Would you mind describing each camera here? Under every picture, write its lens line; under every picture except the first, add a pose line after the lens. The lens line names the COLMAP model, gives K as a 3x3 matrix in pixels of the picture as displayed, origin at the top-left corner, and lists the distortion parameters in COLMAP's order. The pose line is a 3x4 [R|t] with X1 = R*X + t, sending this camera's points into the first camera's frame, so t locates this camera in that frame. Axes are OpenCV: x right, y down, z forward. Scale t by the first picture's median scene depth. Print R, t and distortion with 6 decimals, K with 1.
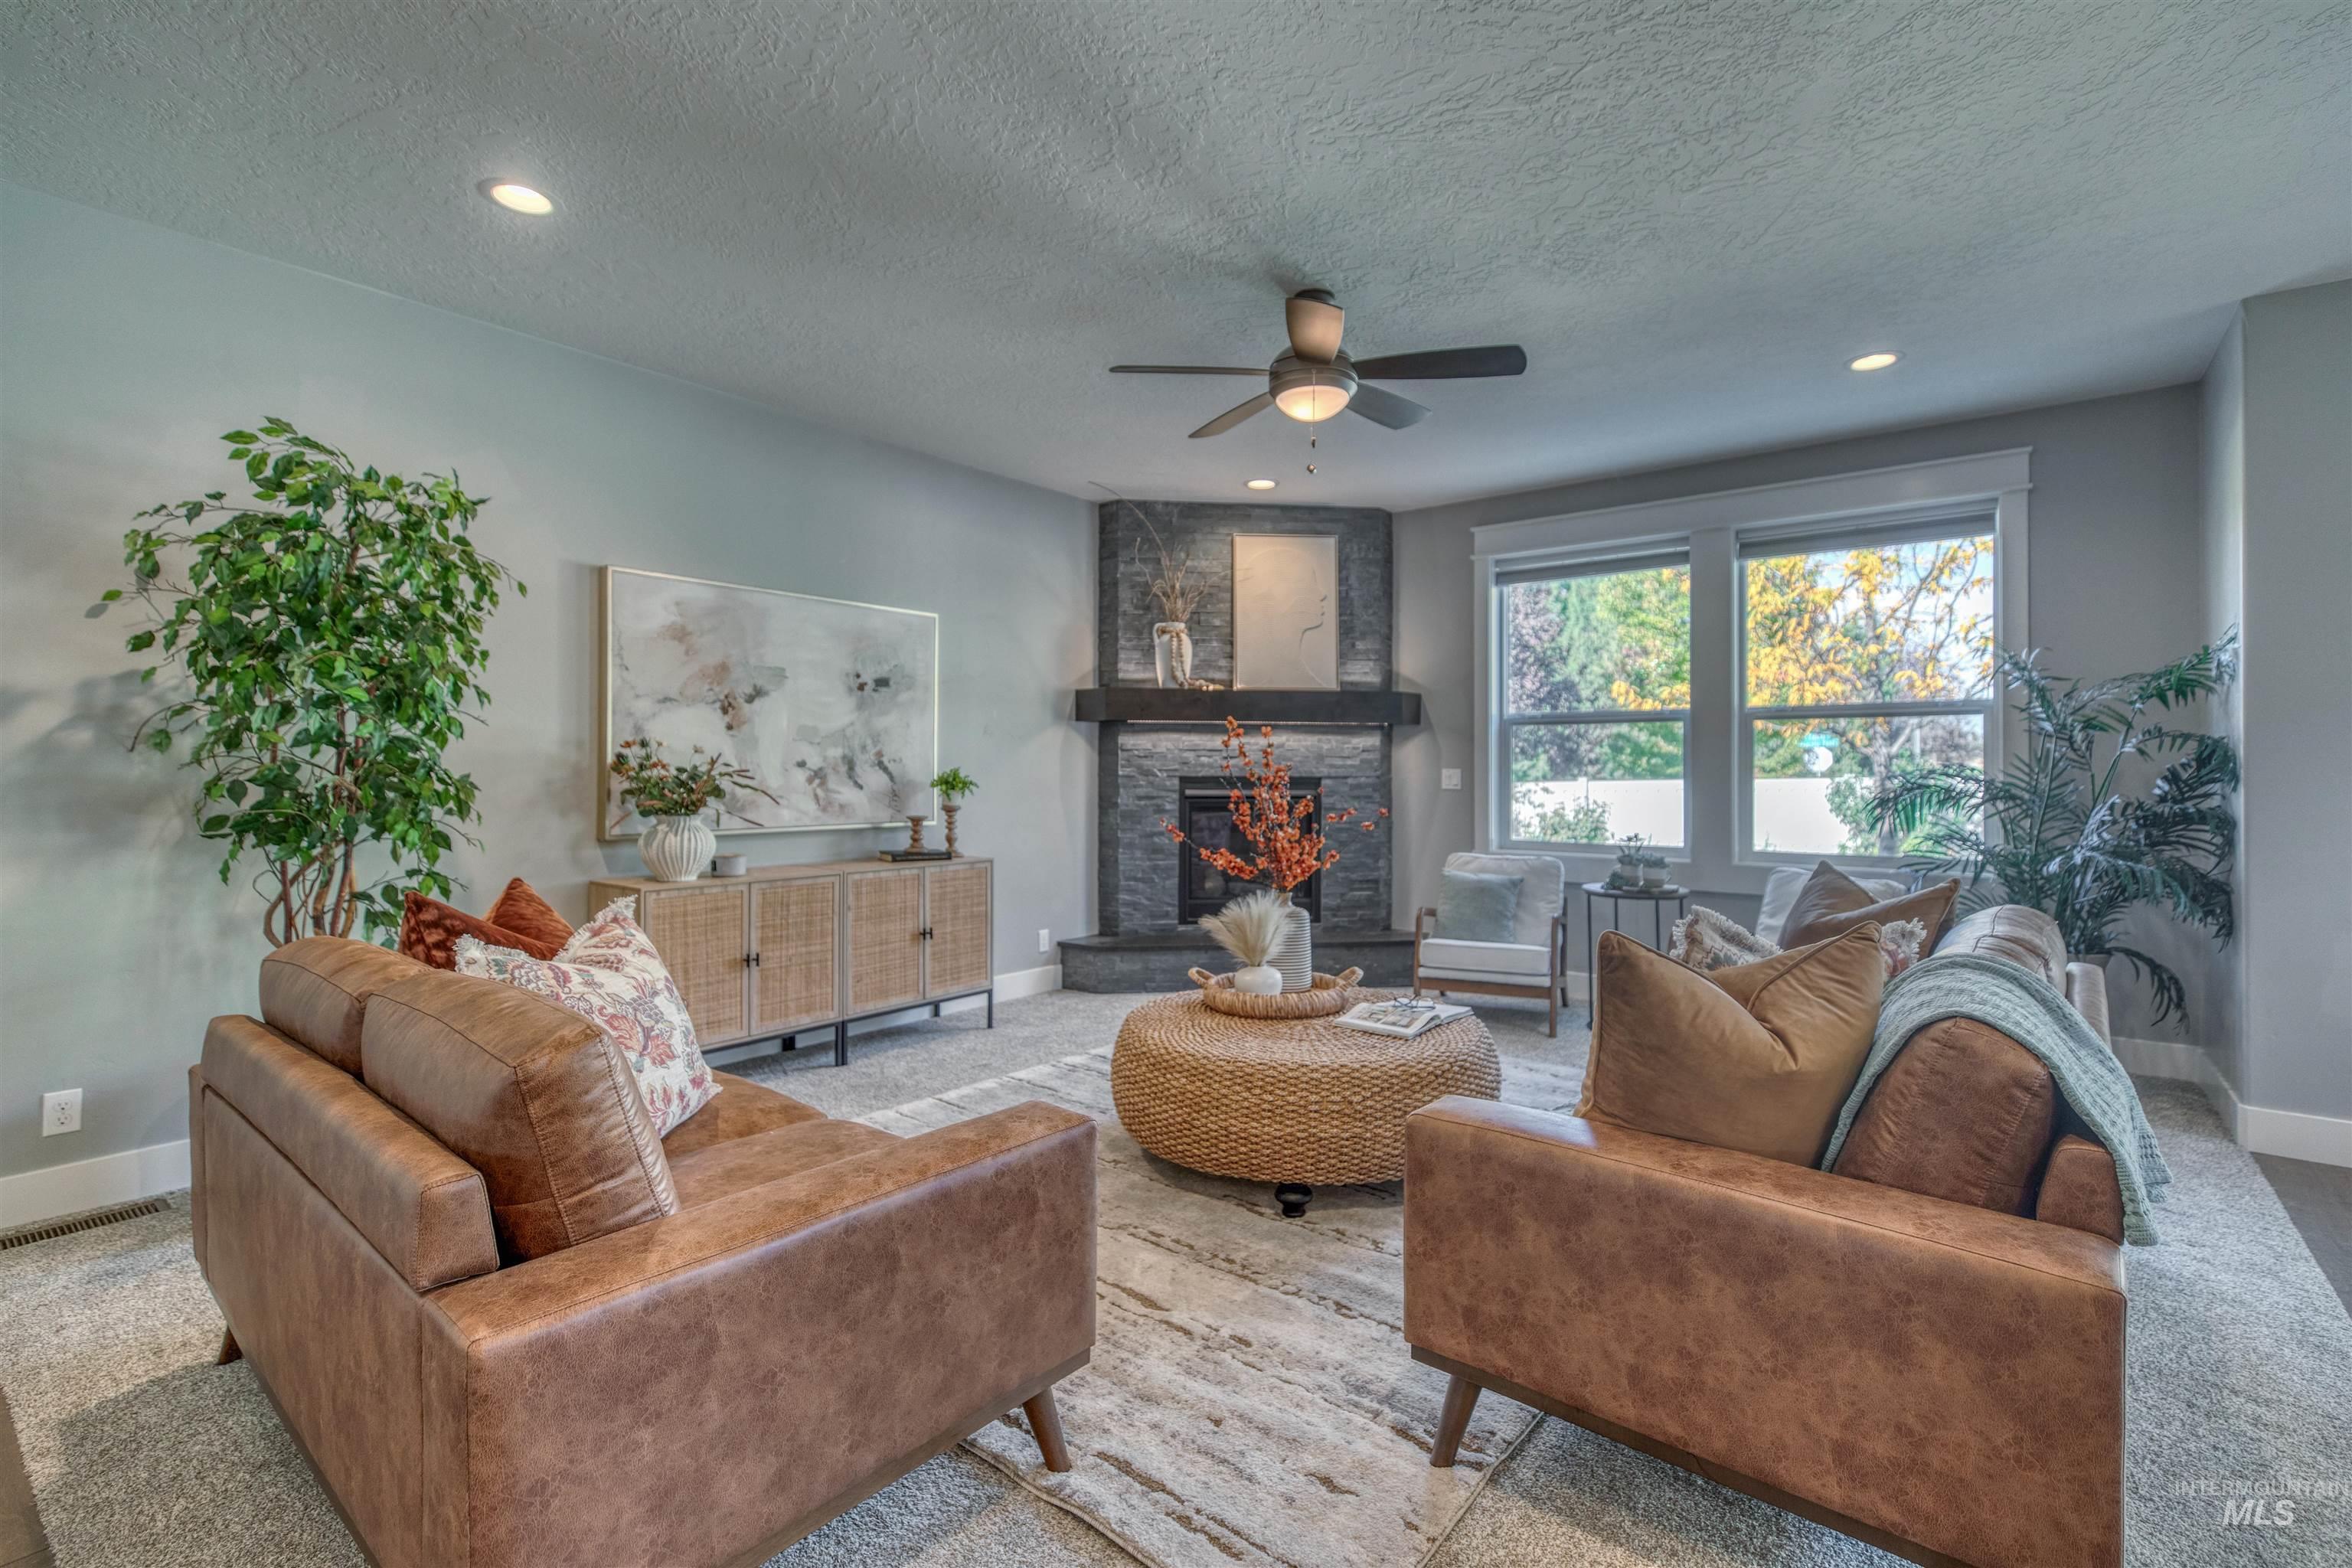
lens RADIAL K [[1064.7, 0, 1172.0], [0, 1064.7, 774.3], [0, 0, 1]] dist [0.003401, -0.000117]
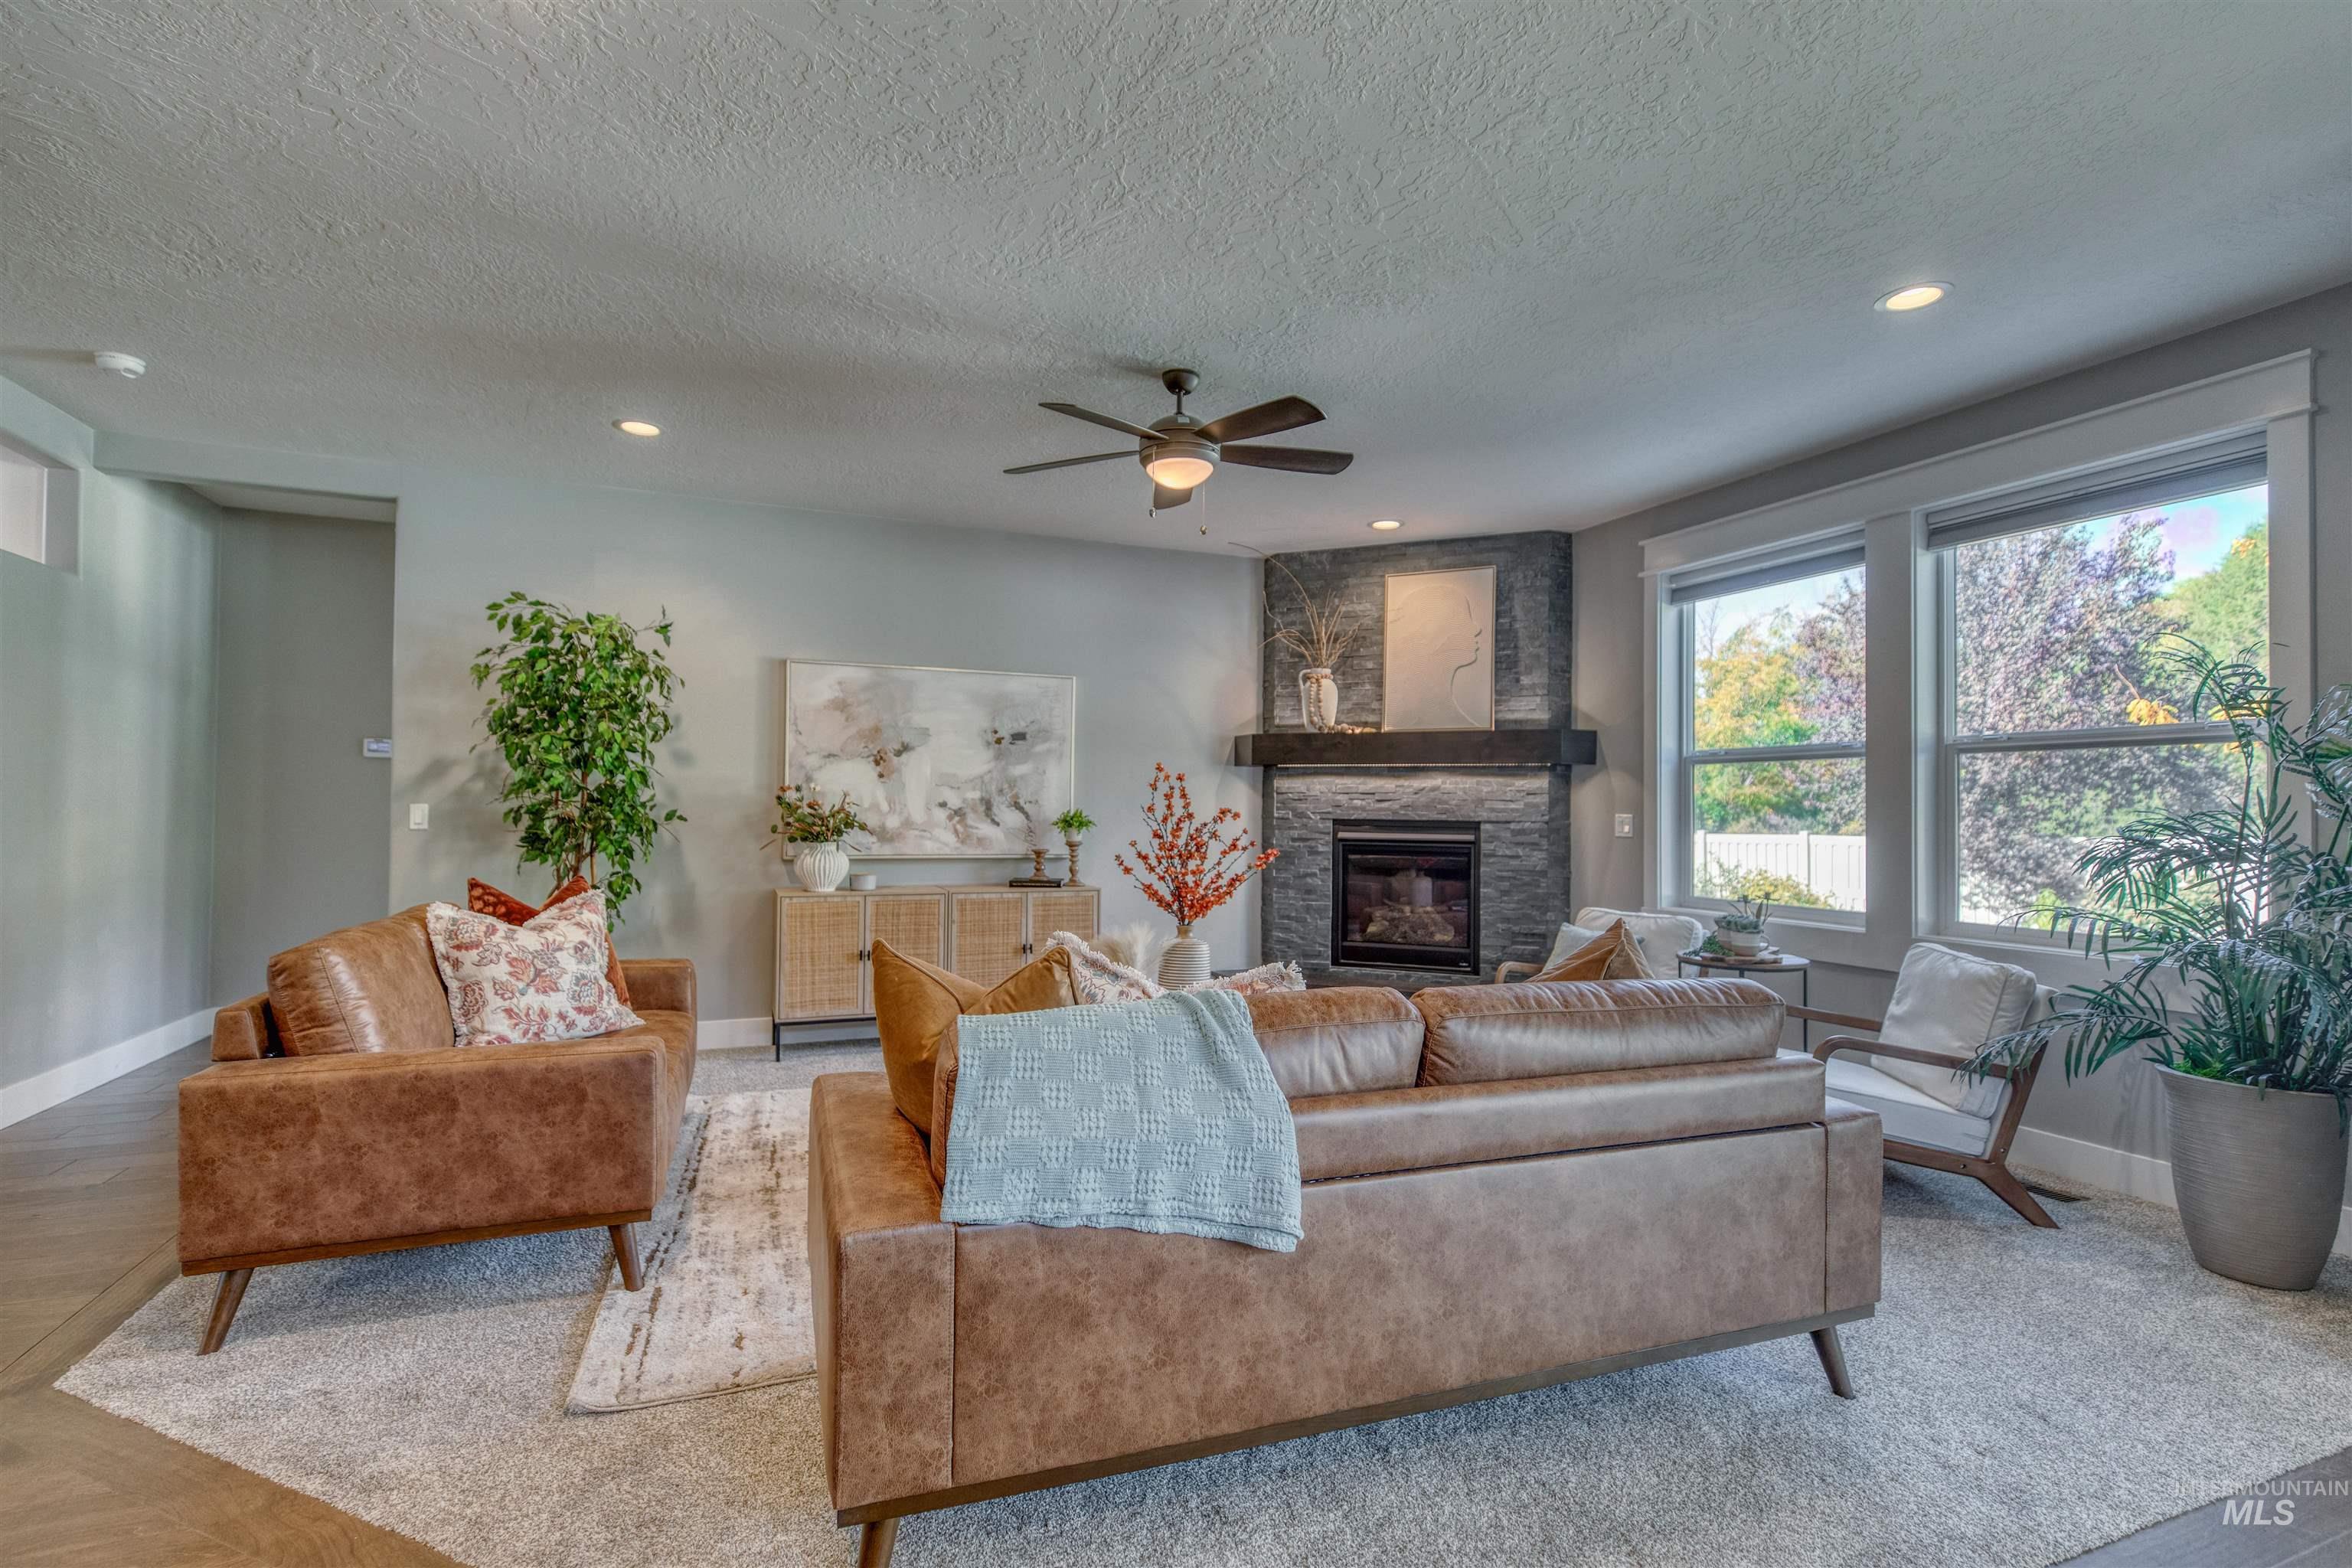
lens RADIAL K [[1064.7, 0, 1119.1], [0, 1064.7, 805.3], [0, 0, 1]] dist [0.003401, -0.000117]
pose [[0.866012, 0.004843, -0.500000, 0.410782], [-0.010639, 0.999905, -0.008742, -0.000126], [0.499911, 0.012891, 0.865981, 0.023774]]
